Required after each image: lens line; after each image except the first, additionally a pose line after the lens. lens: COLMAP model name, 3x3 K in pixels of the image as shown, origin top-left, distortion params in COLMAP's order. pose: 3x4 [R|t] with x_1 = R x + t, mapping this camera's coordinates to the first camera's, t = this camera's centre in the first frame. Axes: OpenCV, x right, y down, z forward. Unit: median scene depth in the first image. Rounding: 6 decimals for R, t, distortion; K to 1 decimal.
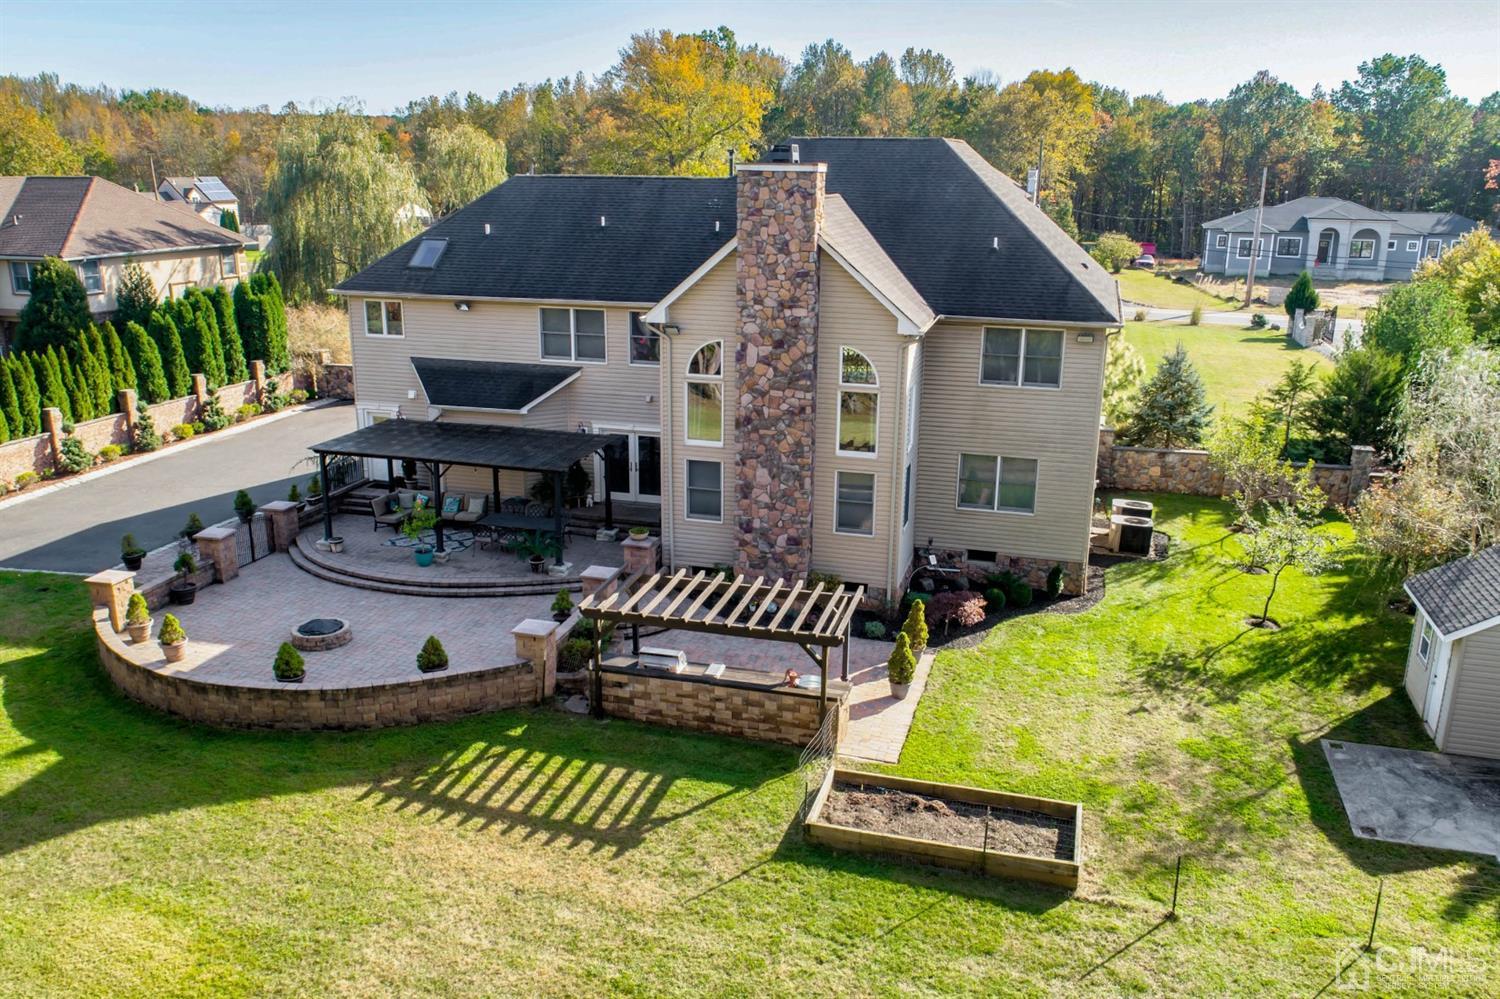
lens RADIAL K [[1201.5, 0, 749.8], [0, 1201.5, 510.0], [0, 0, 1]] dist [-0.010242, 0.002259]
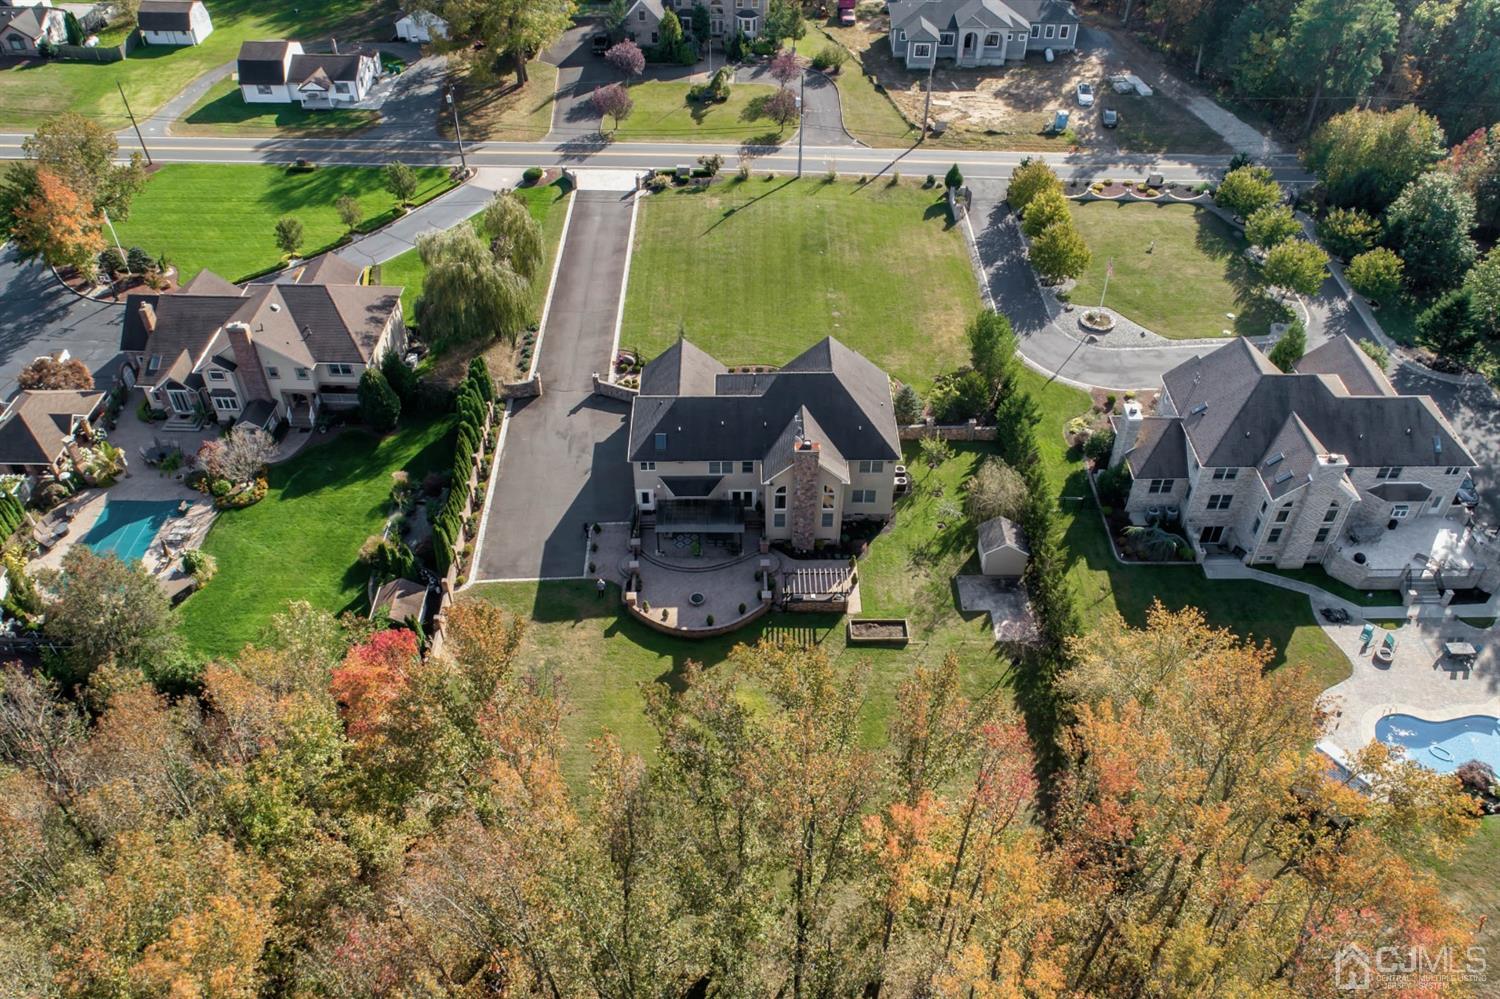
lens RADIAL K [[1201.5, 0, 756.6], [0, 1201.5, 491.3], [0, 0, 1]] dist [-0.010242, 0.002259]
pose [[0.958026, -0.192427, 0.212505, -0.921143], [0.083909, 0.897009, 0.433974, -1.787780], [-0.274127, -0.397927, 0.875505, -2.123771]]
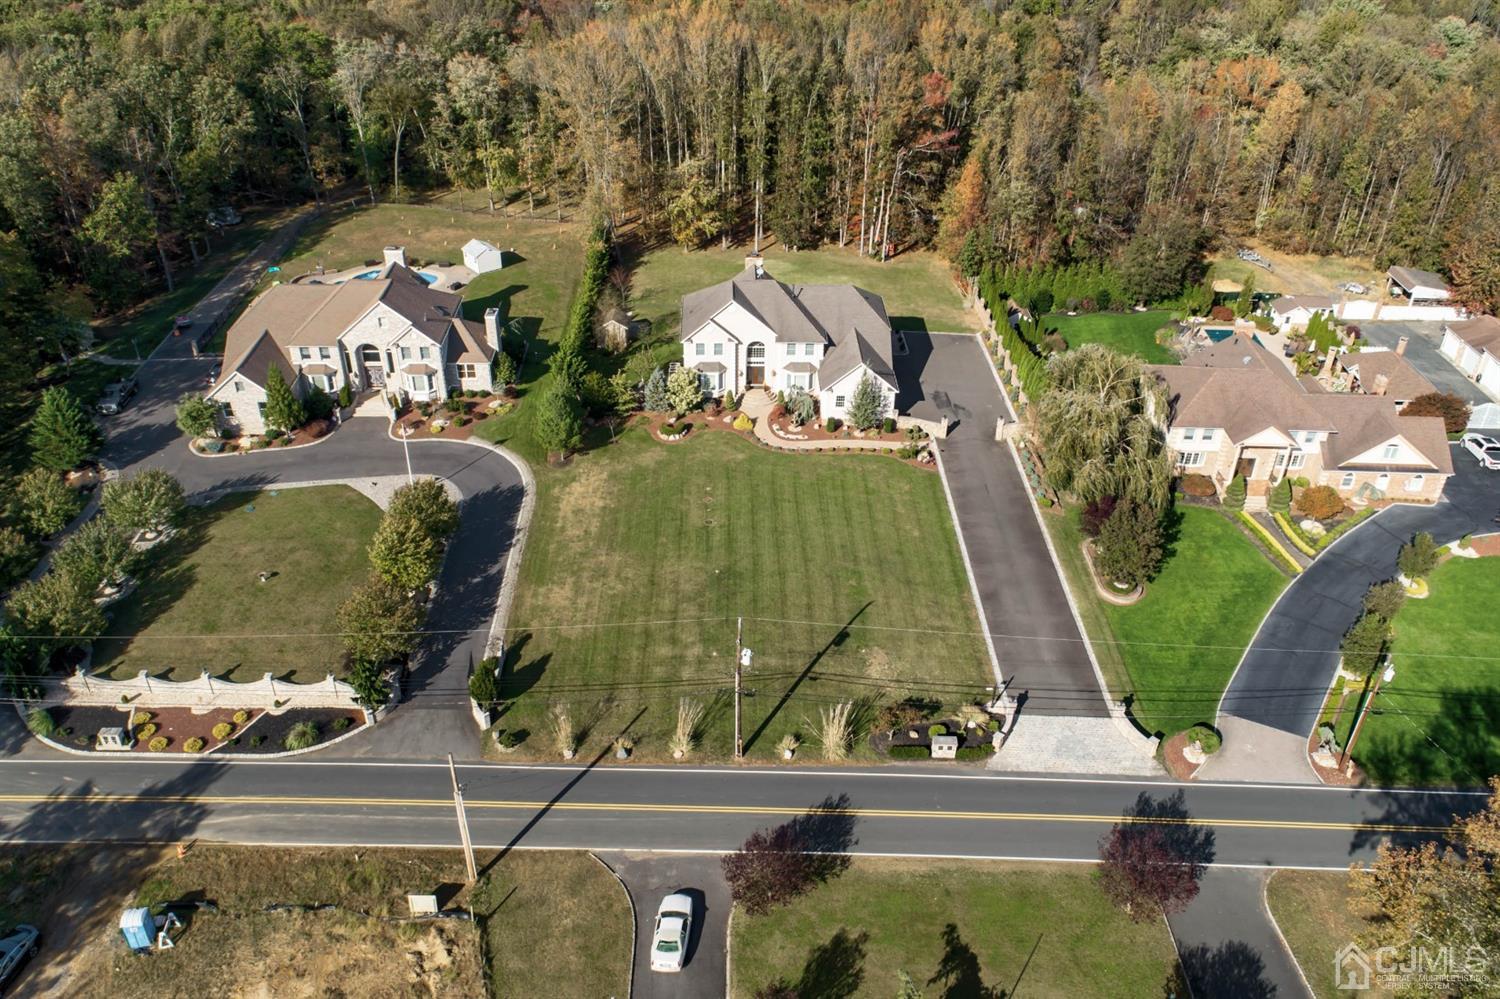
lens RADIAL K [[1201.5, 0, 751.1], [0, 1201.5, 506.3], [0, 0, 1]] dist [-0.010242, 0.002259]
pose [[-0.956511, 0.141339, -0.255167, 1.543943], [-0.103706, 0.652840, 0.750364, -3.548606], [0.272639, 0.744193, -0.609791, 5.115728]]
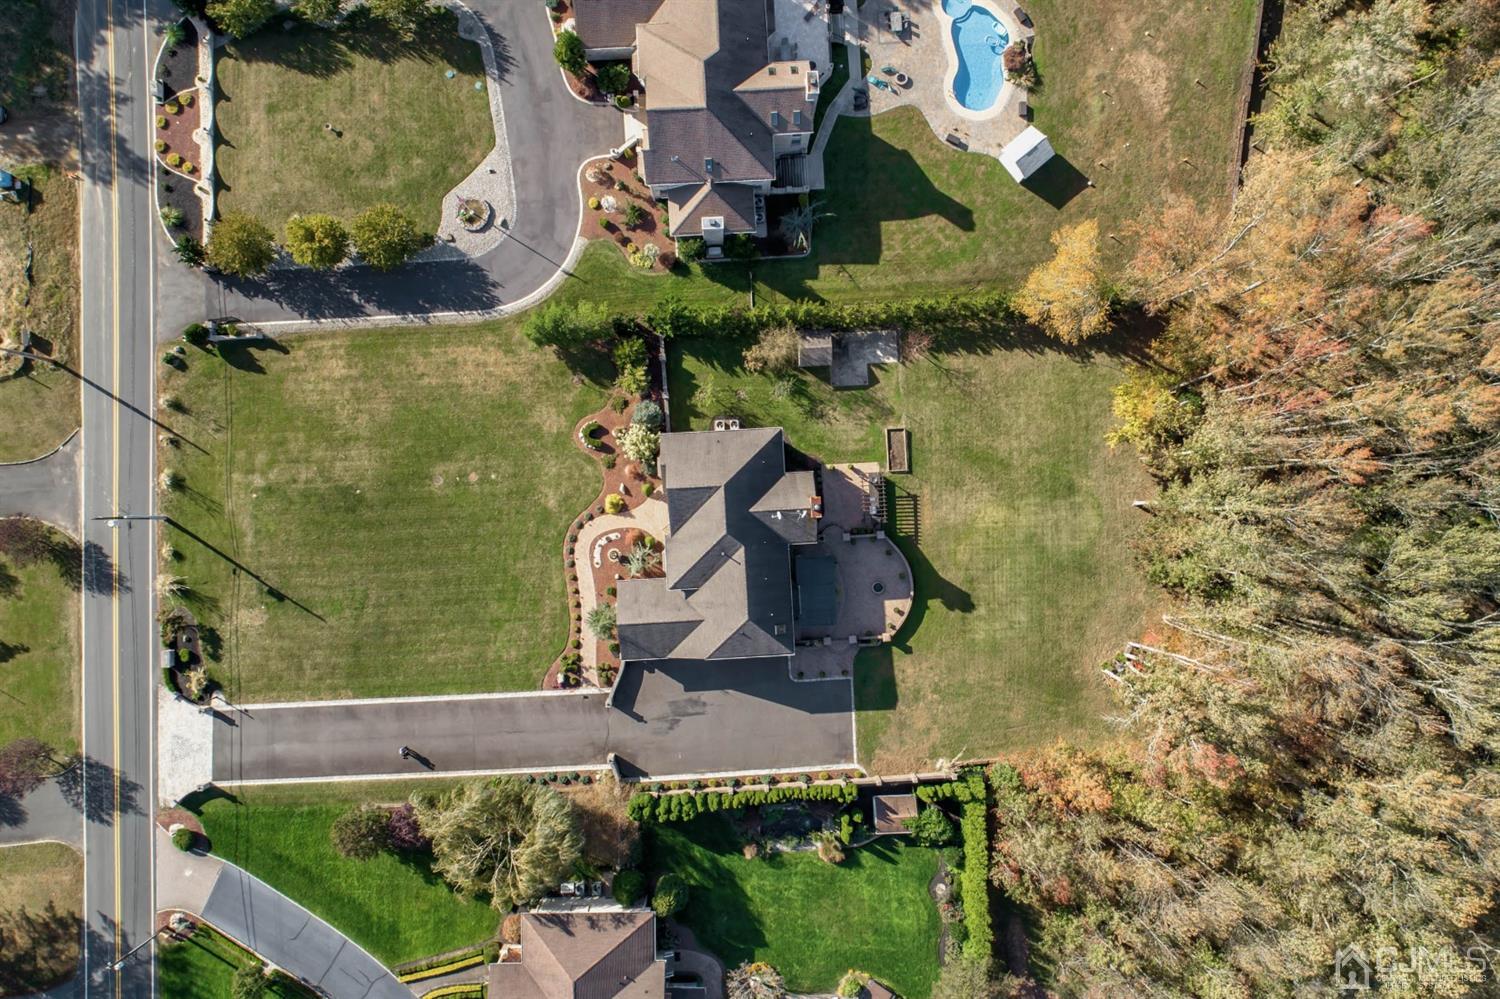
lens RADIAL K [[1201.5, 0, 751.7], [0, 1201.5, 487.3], [0, 0, 1]] dist [-0.010242, 0.002259]
pose [[-0.323115, -0.946358, -0.001930, 0.186370], [0.254270, -0.088780, 0.963050, -4.665305], [-0.911561, 0.310685, 0.269317, 0.077544]]
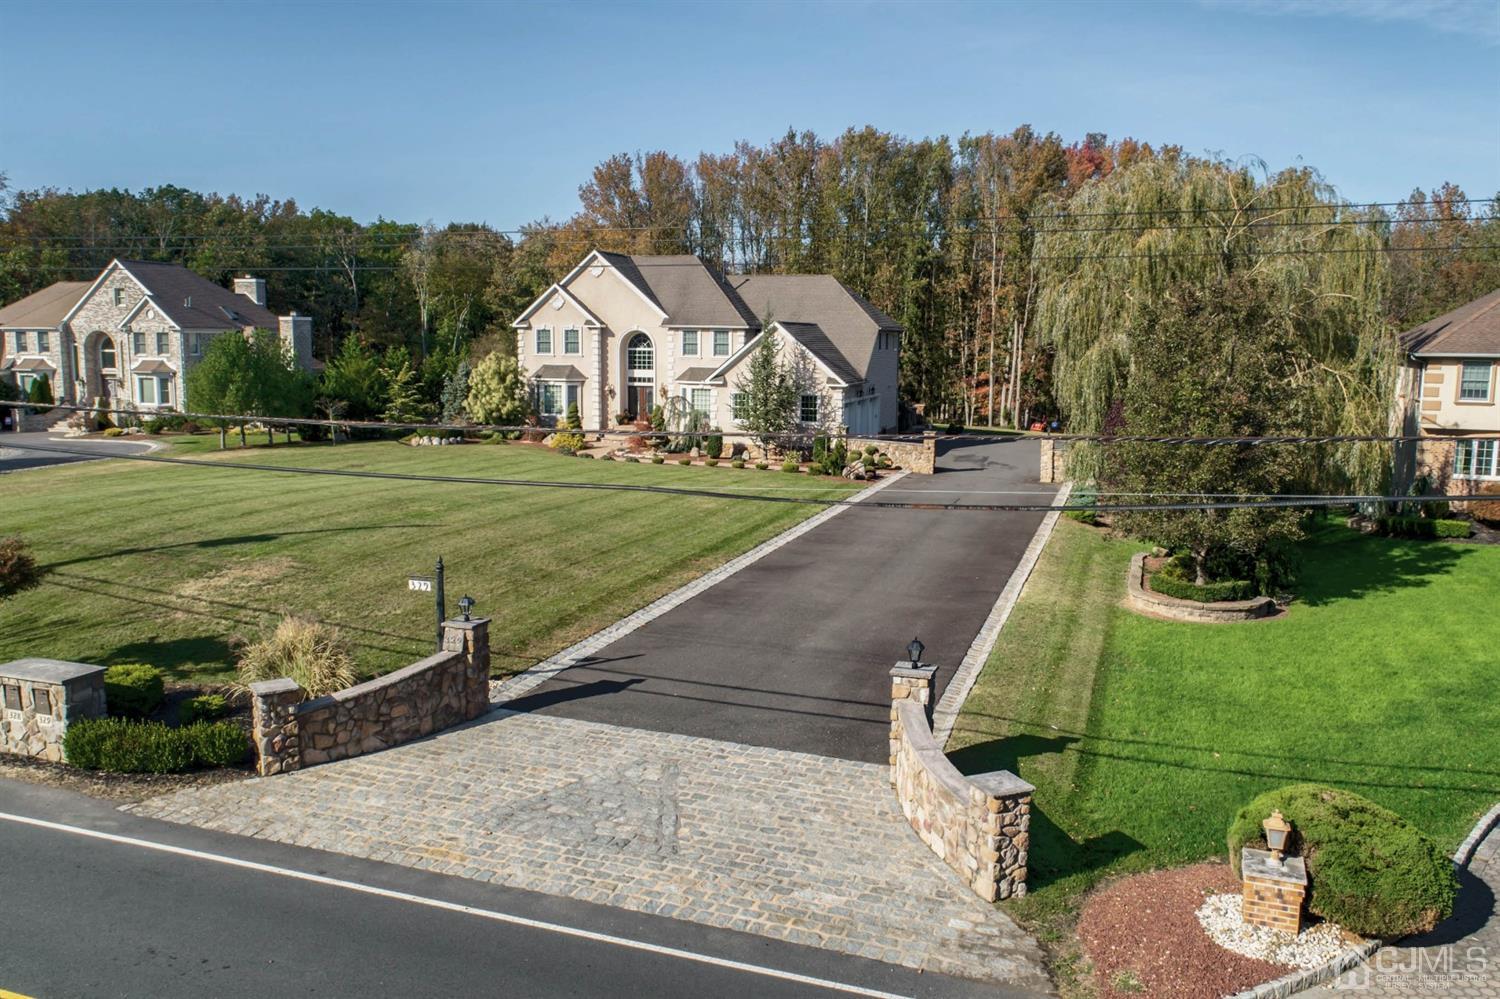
lens RADIAL K [[1201.5, 0, 751.7], [0, 1201.5, 493.6], [0, 0, 1]] dist [-0.010242, 0.002259]
pose [[-0.999483, -0.022688, 0.022775, -0.168678], [-0.011470, 0.913502, 0.406672, -1.108684], [-0.030031, 0.406201, -0.913290, 4.345134]]
